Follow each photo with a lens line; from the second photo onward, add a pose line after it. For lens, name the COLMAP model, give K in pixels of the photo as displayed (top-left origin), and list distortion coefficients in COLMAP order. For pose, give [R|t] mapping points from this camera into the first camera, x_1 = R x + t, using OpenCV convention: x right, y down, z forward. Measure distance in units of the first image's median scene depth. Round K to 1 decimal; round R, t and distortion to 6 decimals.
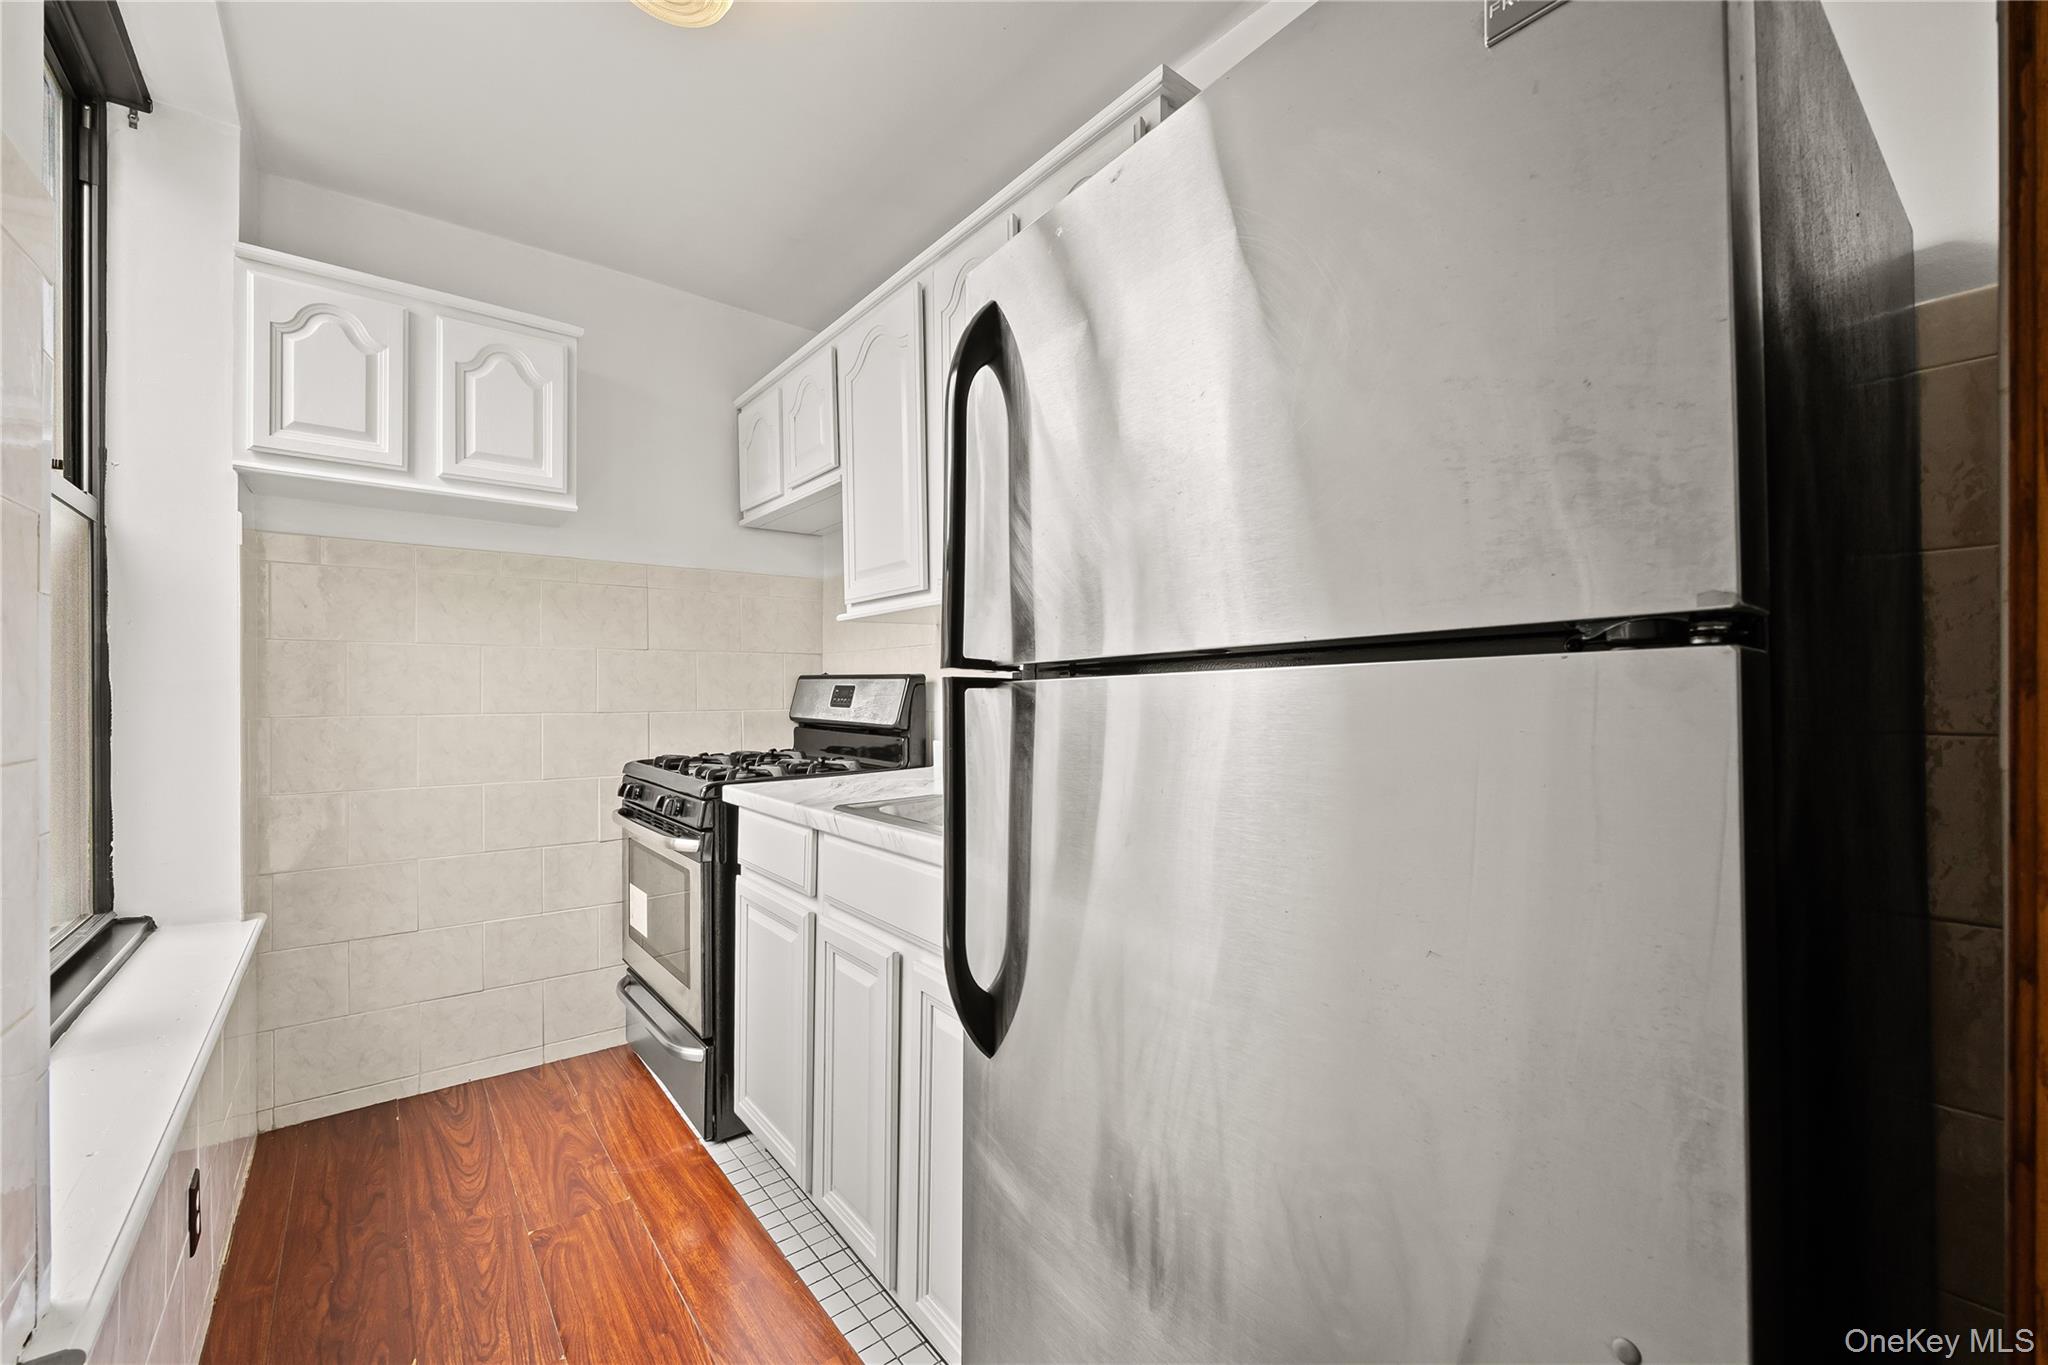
lens RADIAL K [[825.4, 0, 1028.9], [0, 825.4, 689.4], [0, 0, 1]] dist [-0.000084, 0.000013]
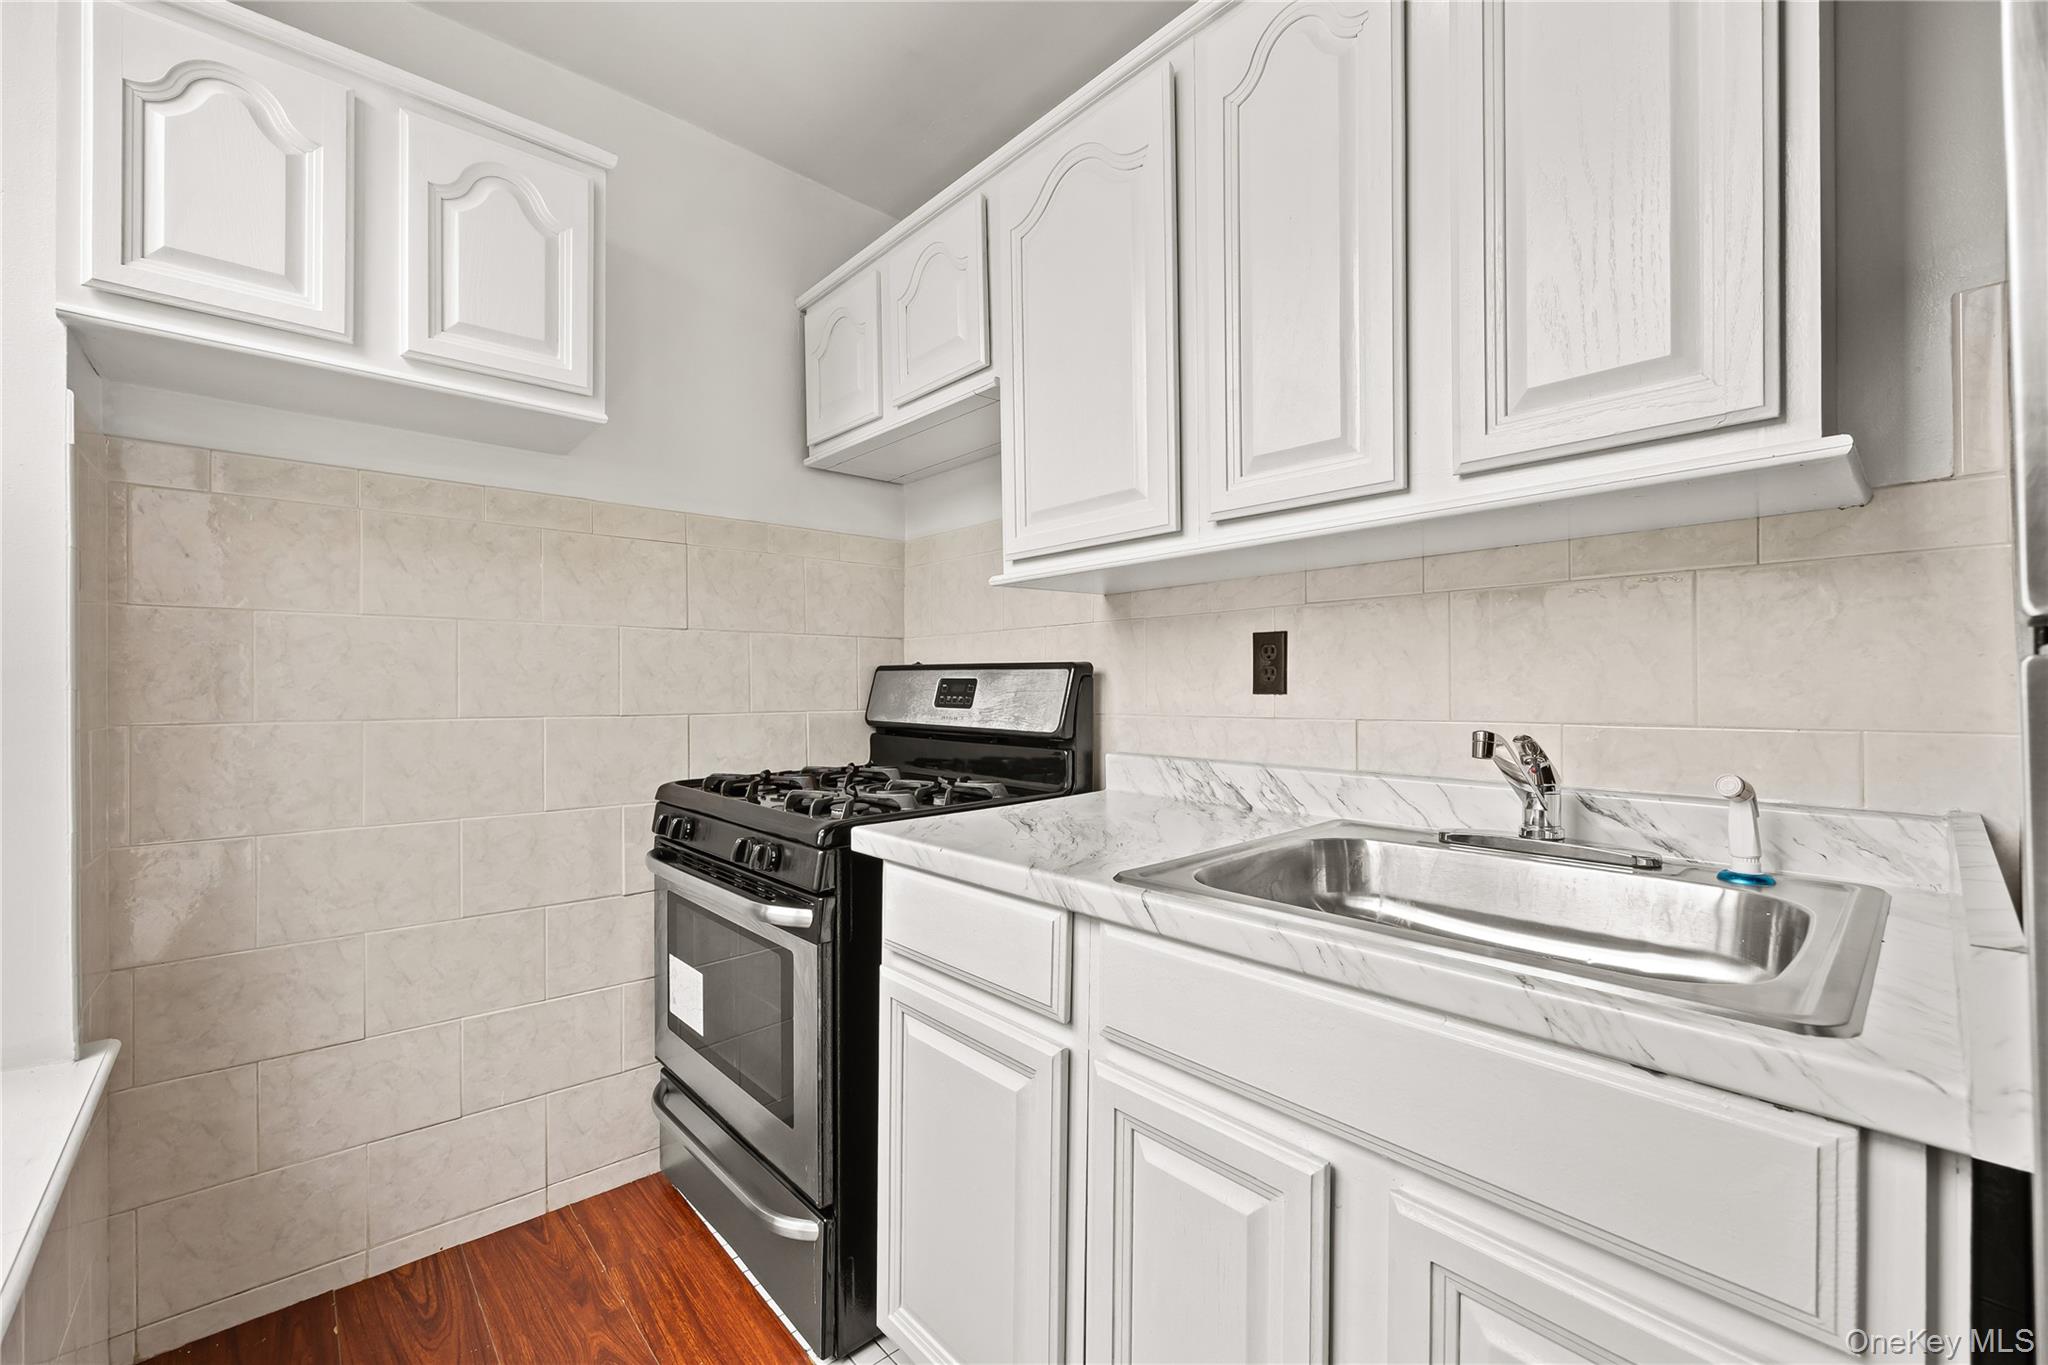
lens RADIAL K [[827.6, 0, 1022.3], [0, 827.6, 688.2], [0, 0, 1]] dist [-0.000827, -0.000426]
pose [[0.998231, -0.000082, 0.059451, -0.264077], [0.000029, 1.000000, 0.000893, 0.004271], [-0.059451, -0.000890, 0.998231, 0.317700]]
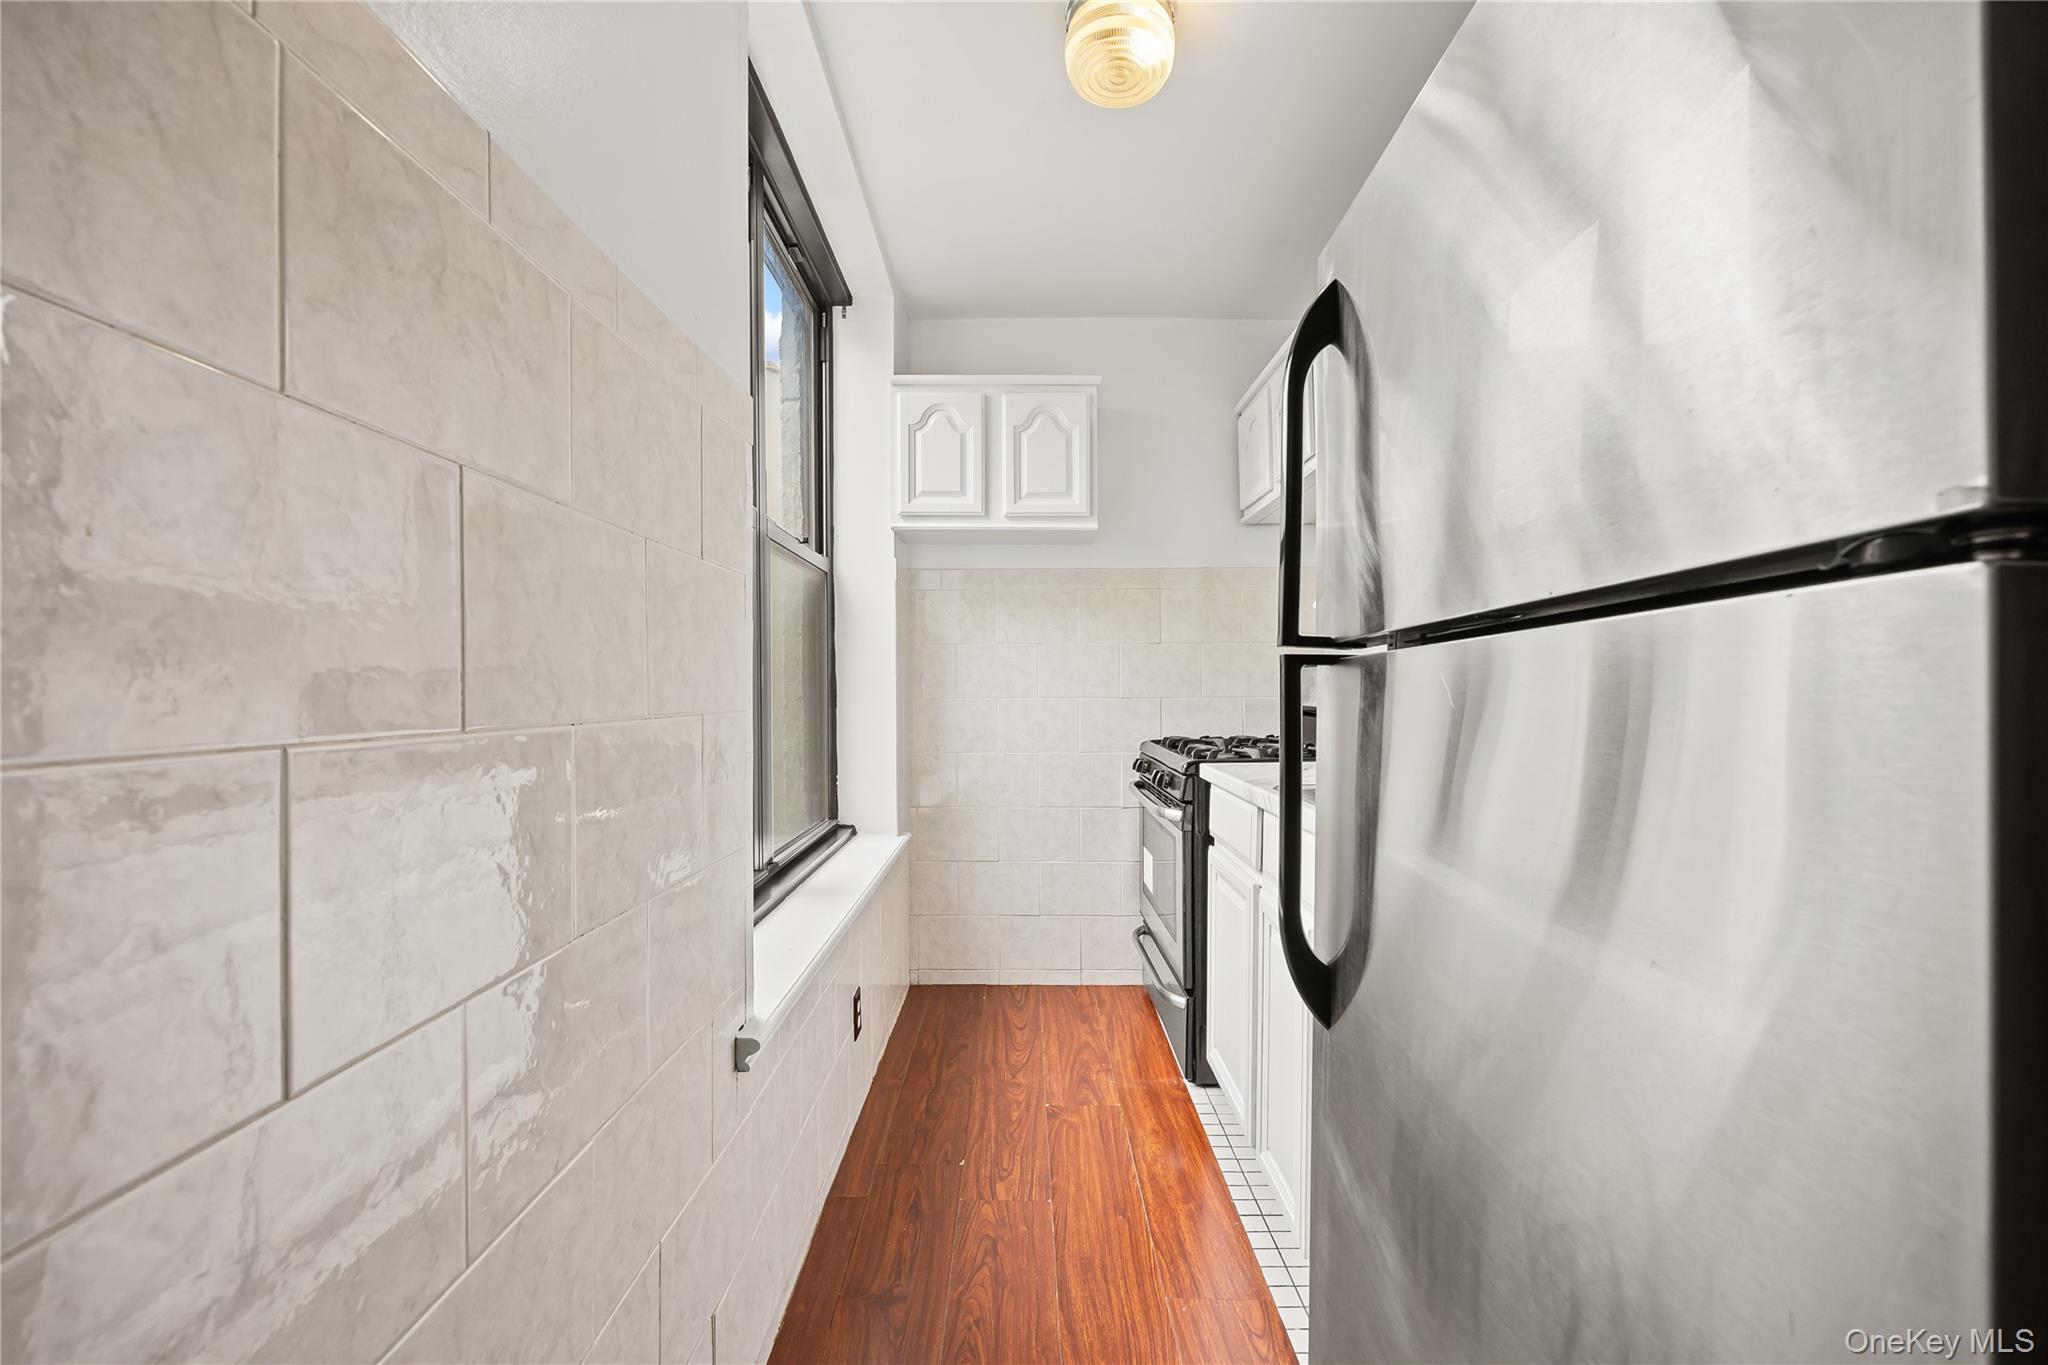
lens RADIAL K [[827.6, 0, 1022.3], [0, 827.6, 688.2], [0, 0, 1]] dist [-0.000827, -0.000426]
pose [[0.779915, 0.000819, -0.625884, 0.131643], [0.003036, 0.999982, 0.005091, 0.009339], [0.625878, -0.005870, 0.779899, -0.009965]]
